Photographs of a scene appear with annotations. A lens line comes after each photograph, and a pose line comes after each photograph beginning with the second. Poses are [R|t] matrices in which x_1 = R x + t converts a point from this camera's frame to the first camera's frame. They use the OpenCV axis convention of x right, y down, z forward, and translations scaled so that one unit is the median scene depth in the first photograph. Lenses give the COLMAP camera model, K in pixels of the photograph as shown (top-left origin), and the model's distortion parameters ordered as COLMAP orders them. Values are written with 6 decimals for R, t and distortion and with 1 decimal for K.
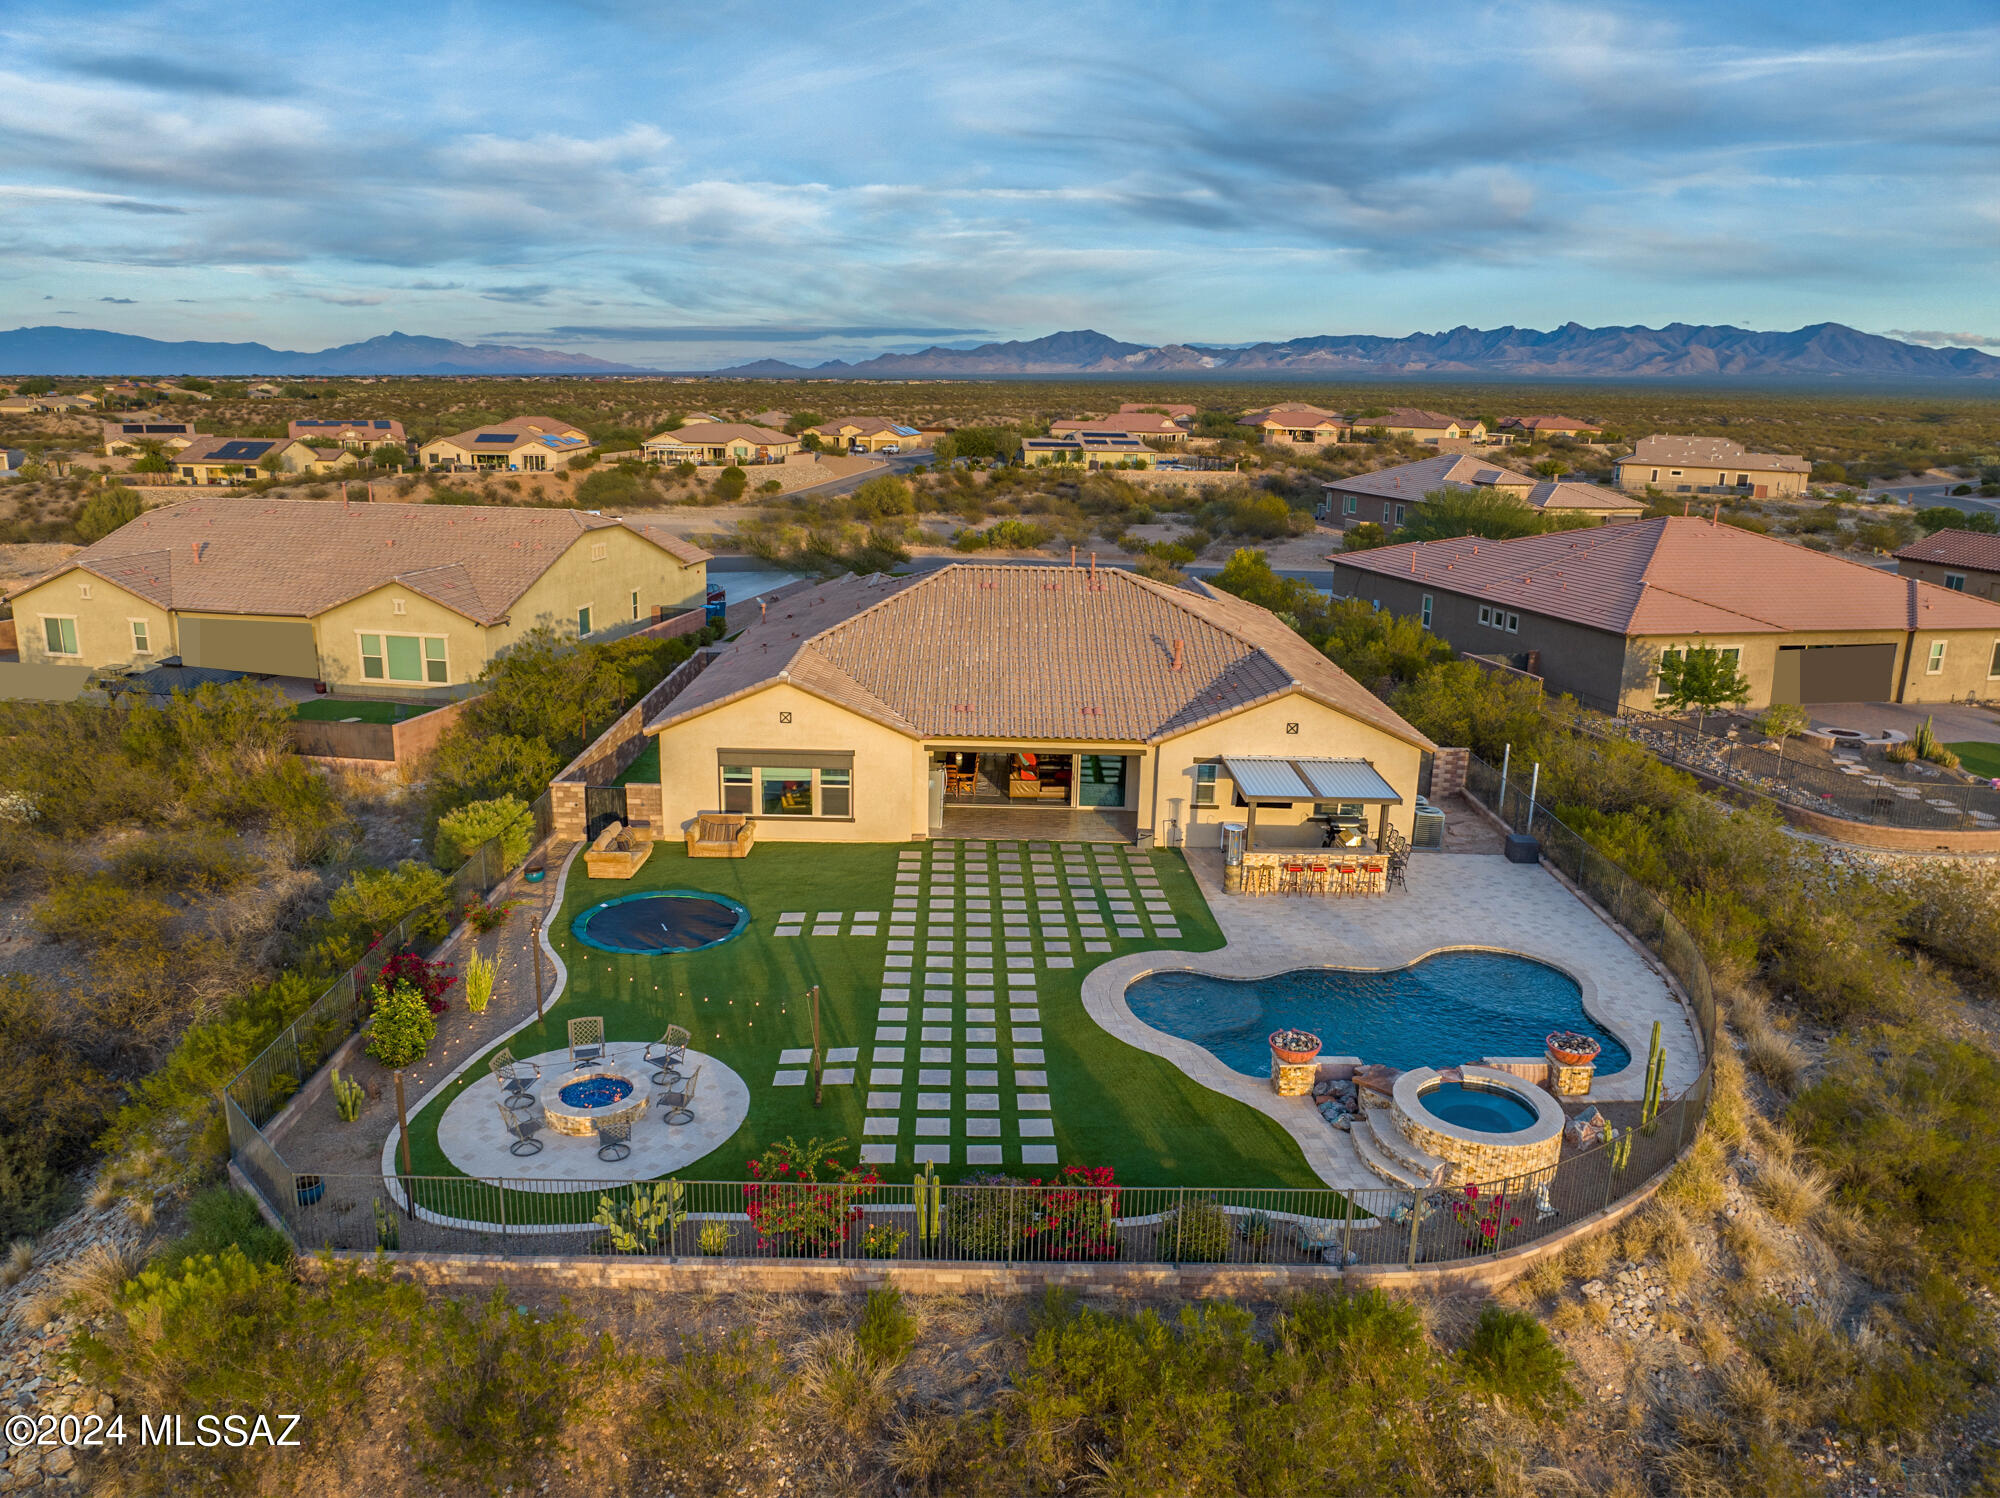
lens RADIAL K [[1401.6, 0, 1003.2], [0, 1401.6, 755.3], [0, 0, 1]] dist [-0.037830, 0.007444]
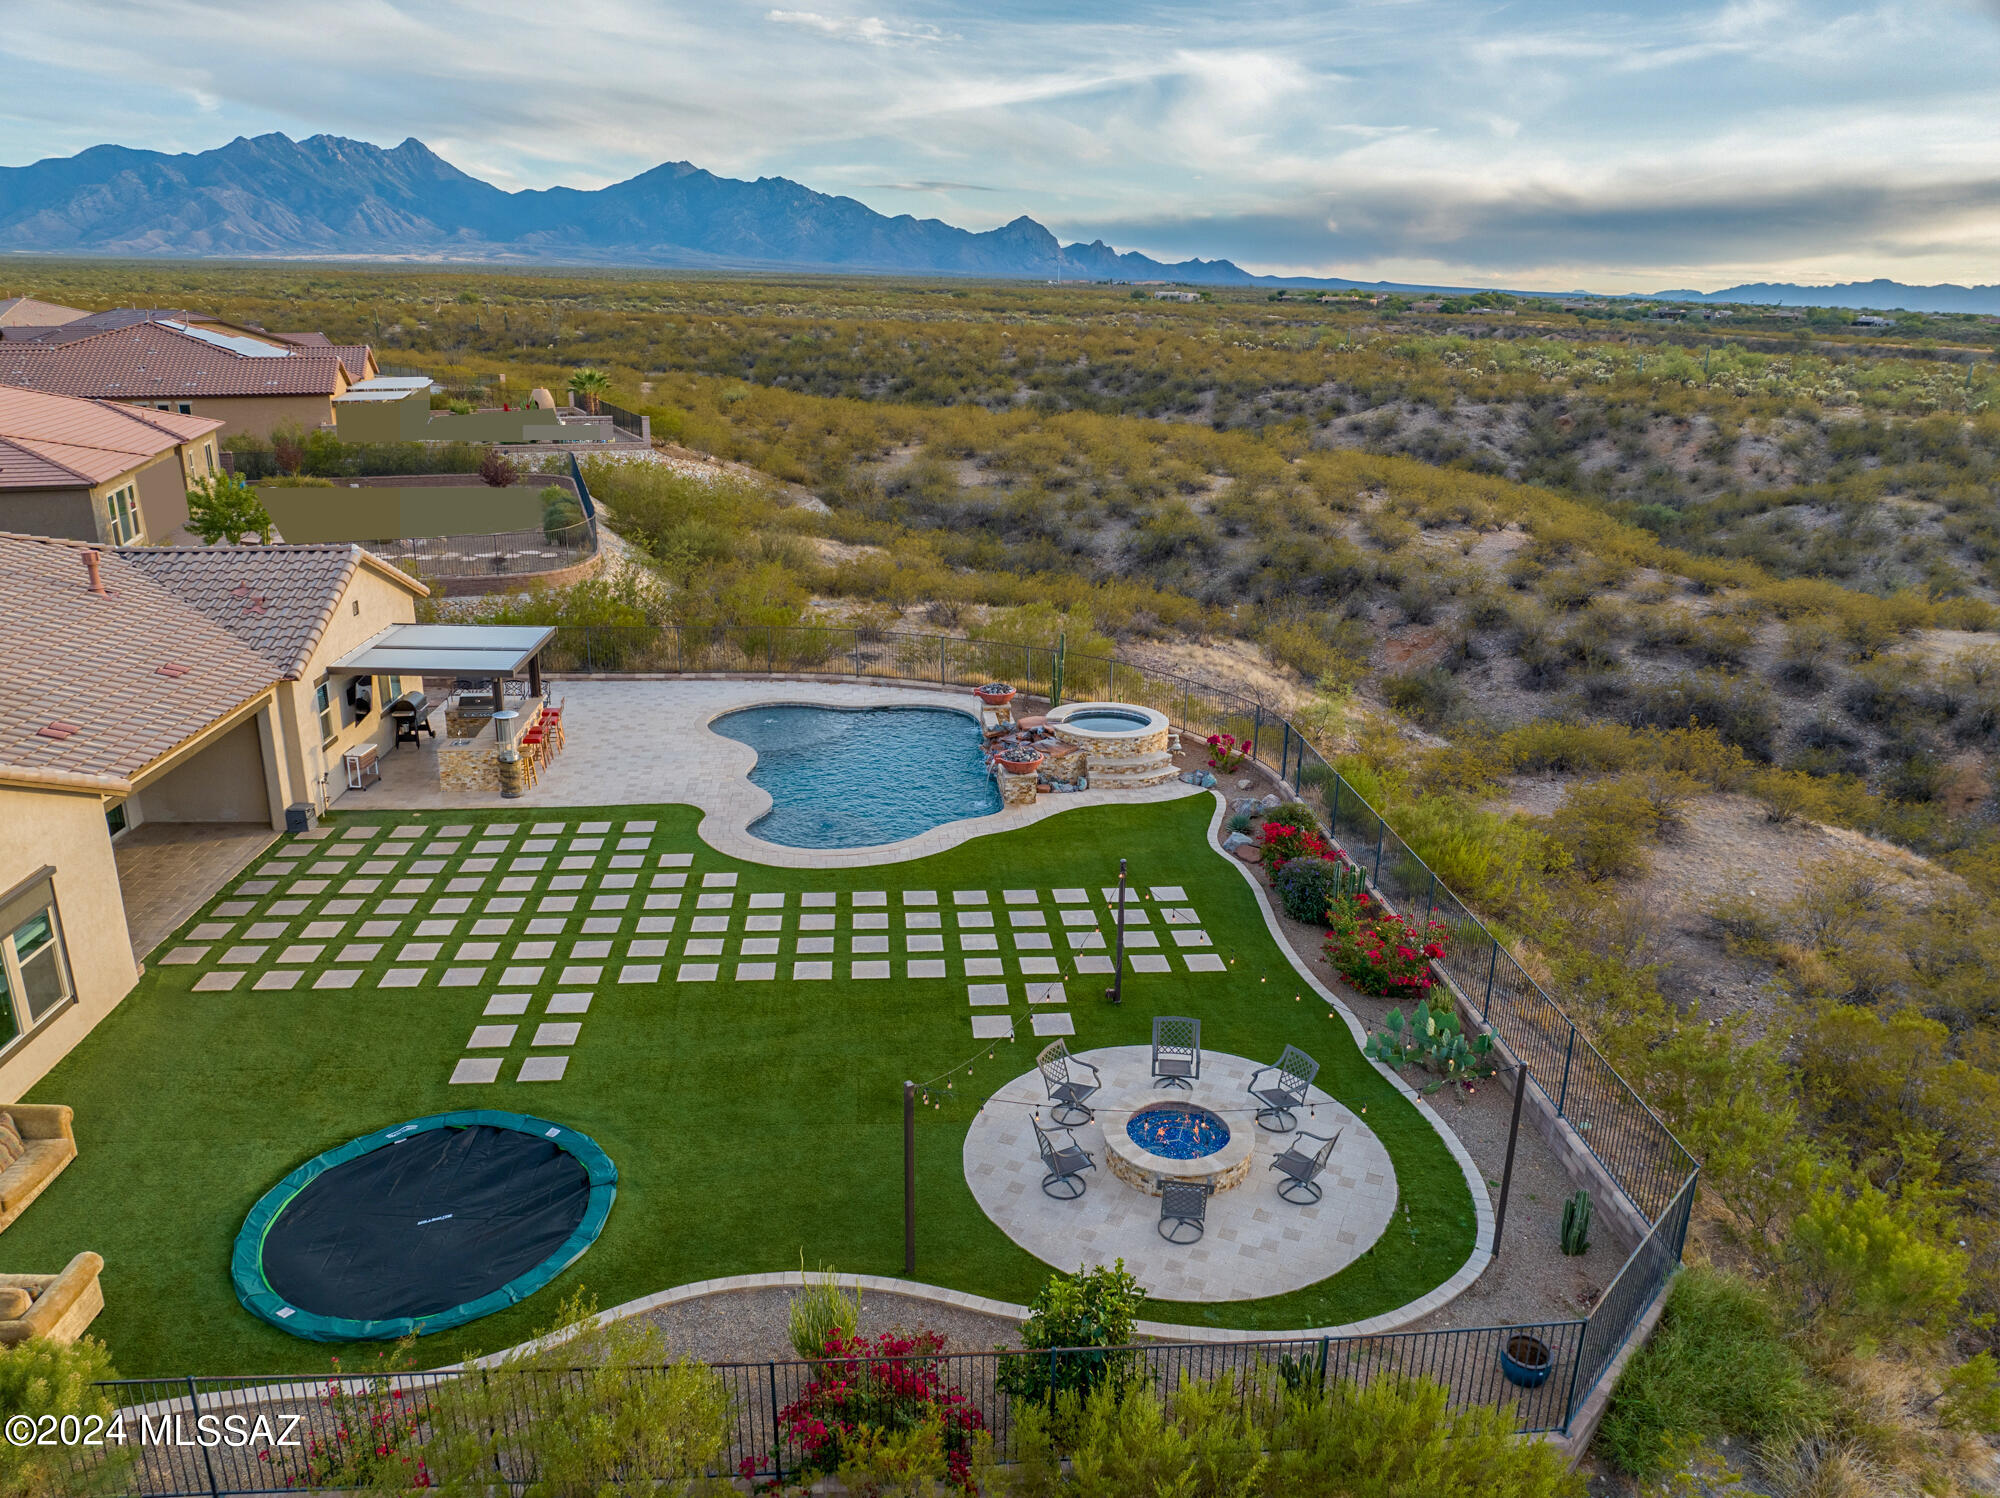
lens RADIAL K [[1402.2, 0, 1004.2], [0, 1402.2, 772.3], [0, 0, 1]] dist [-0.047275, 0.006117]
pose [[-0.069697, -0.344199, 0.936306, -0.569505], [0.235927, 0.906274, 0.350721, -0.121854], [-0.969268, 0.245344, 0.018041, 0.664881]]
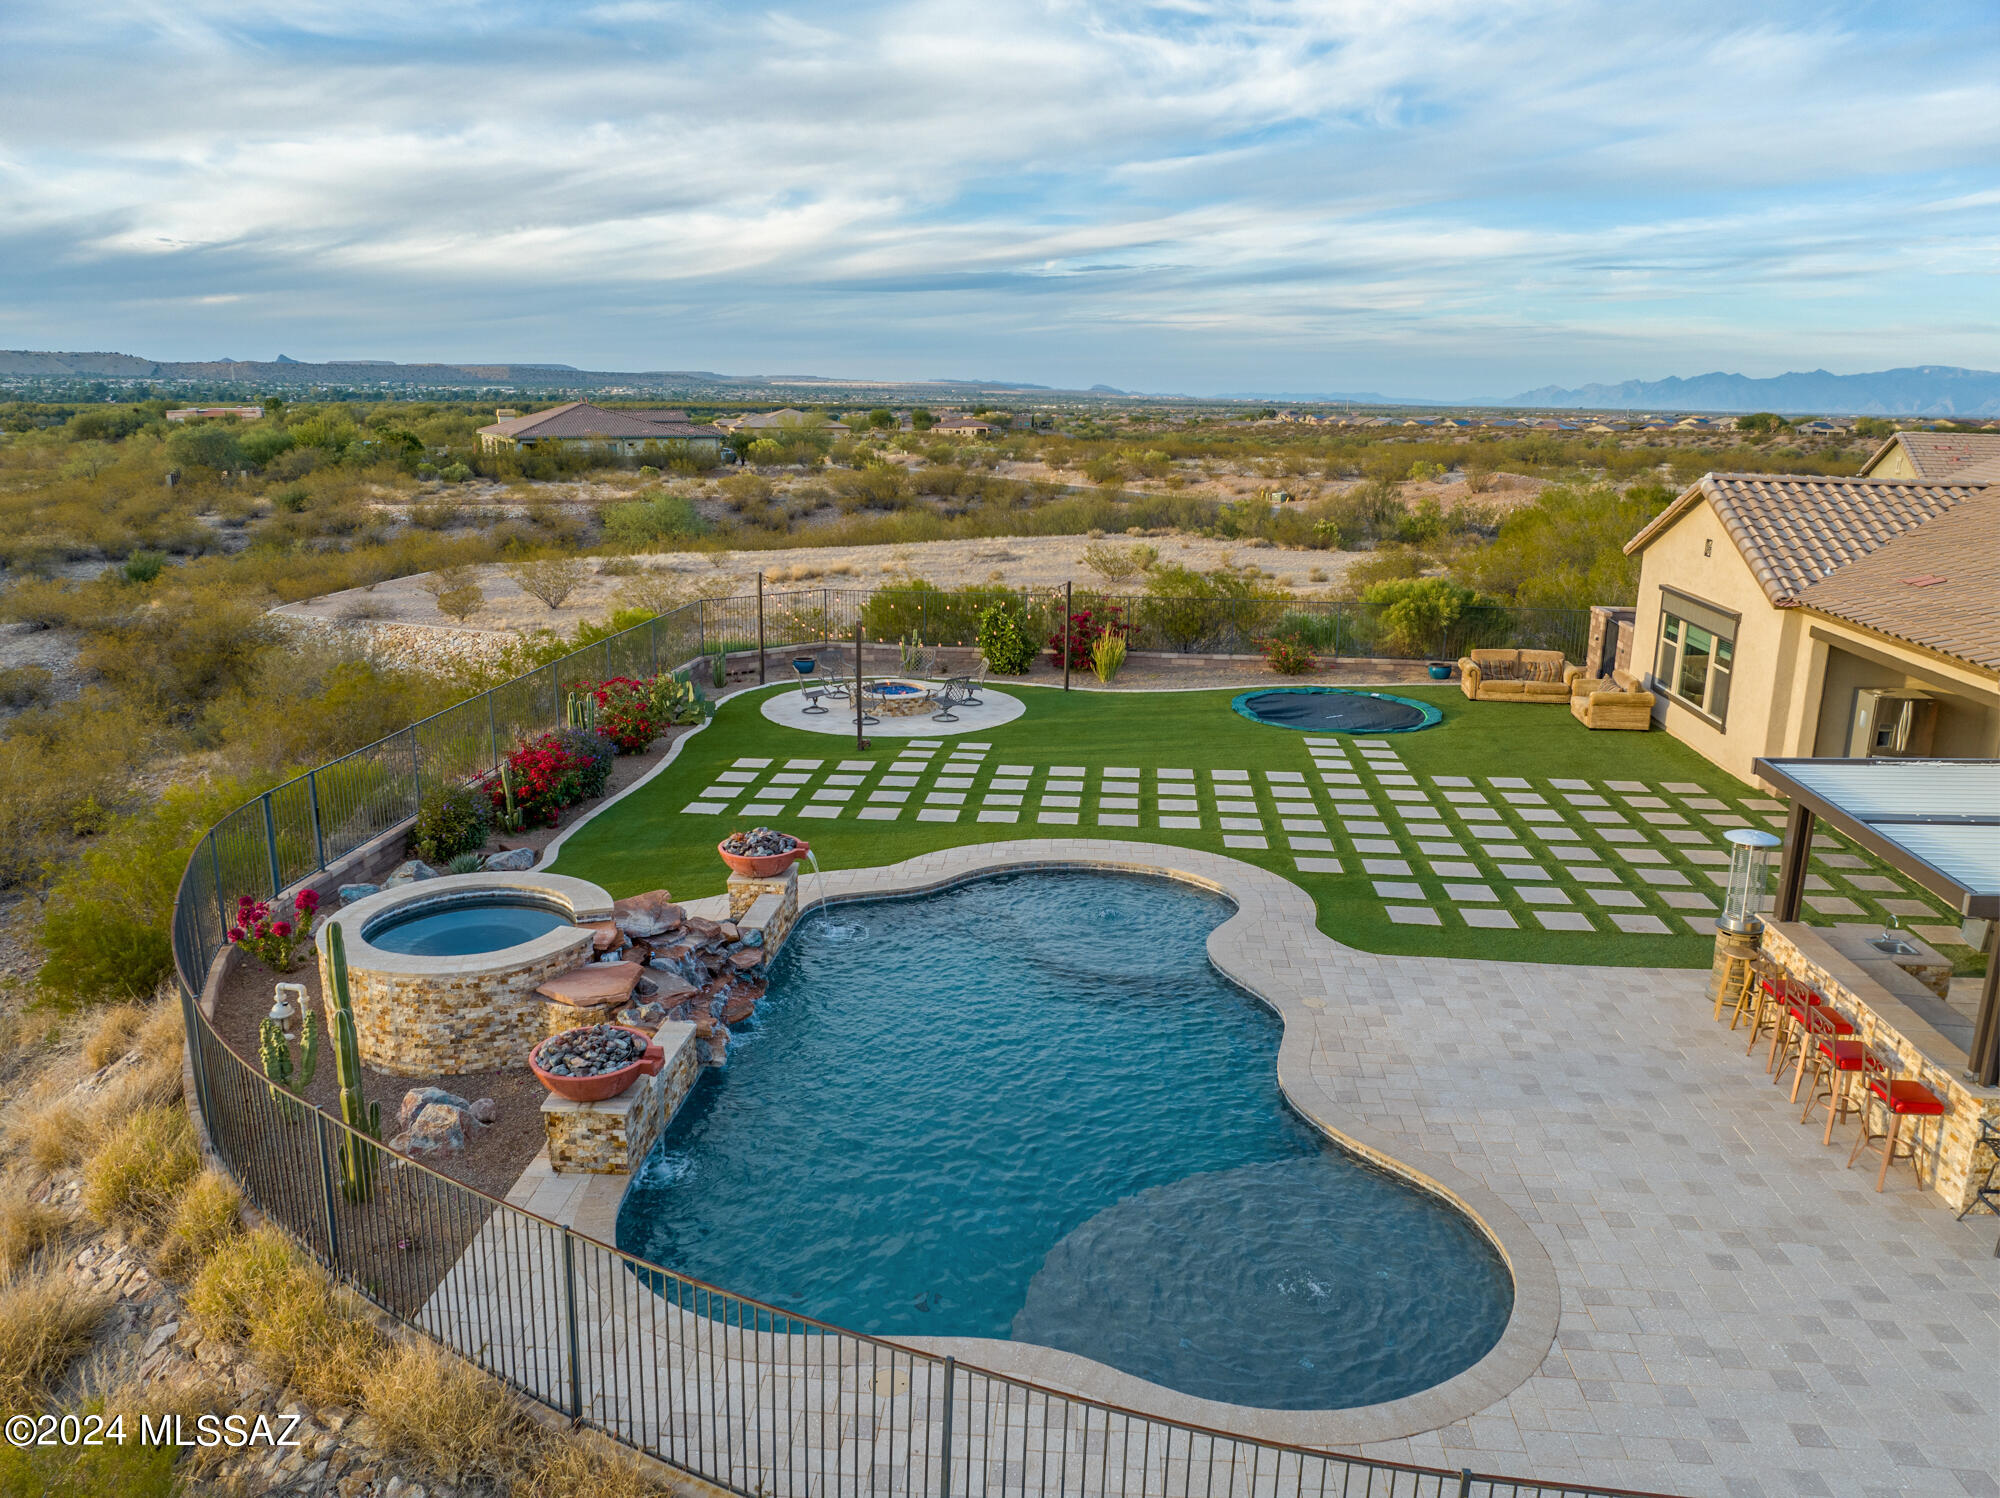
lens RADIAL K [[1406.3, 0, 1000.0], [0, 1406.3, 749.0], [0, 0, 1]] dist [-0.036814, 0.000208]
pose [[-0.124577, 0.219828, -0.967552, 0.528717], [-0.264895, 0.932385, 0.245945, -0.011767], [0.956196, 0.286939, -0.057923, 0.752257]]
